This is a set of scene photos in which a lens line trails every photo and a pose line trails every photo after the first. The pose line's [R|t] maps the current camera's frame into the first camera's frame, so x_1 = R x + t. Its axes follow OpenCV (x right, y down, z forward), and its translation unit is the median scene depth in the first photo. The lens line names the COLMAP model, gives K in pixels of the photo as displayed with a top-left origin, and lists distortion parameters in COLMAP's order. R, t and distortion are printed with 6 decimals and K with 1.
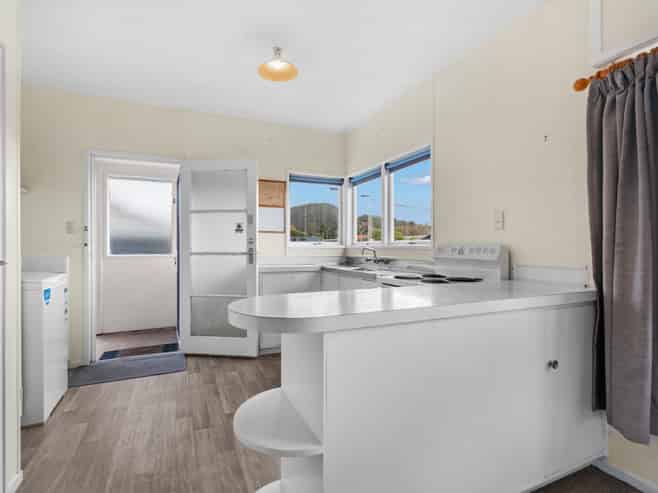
lens RADIAL K [[336.9, 0, 329.0], [0, 336.9, 246.5], [0, 0, 1]] dist [0.002748, 0.000385]
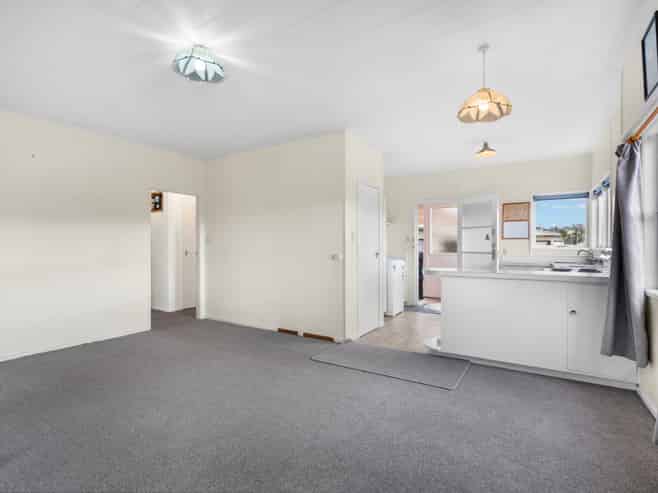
lens RADIAL K [[336.9, 0, 329.0], [0, 336.9, 246.5], [0, 0, 1]] dist [0.002748, 0.000385]
pose [[0.556480, 0.000650, -0.830861, 0.627339], [0.000264, 1.000000, 0.000960, -0.010978], [0.830861, -0.000754, 0.556480, -0.514683]]
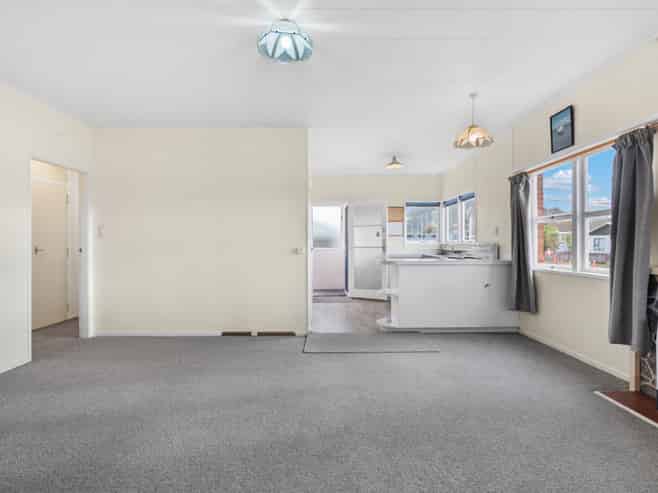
lens RADIAL K [[345.9, 0, 329.0], [0, 345.9, 246.5], [0, 0, 1]] dist [0.001369, 0.000426]
pose [[0.919917, 0.001915, -0.392108, 0.246494], [0.001456, 0.999964, 0.008301, -0.000417], [0.392110, -0.008207, 0.919882, -0.912987]]
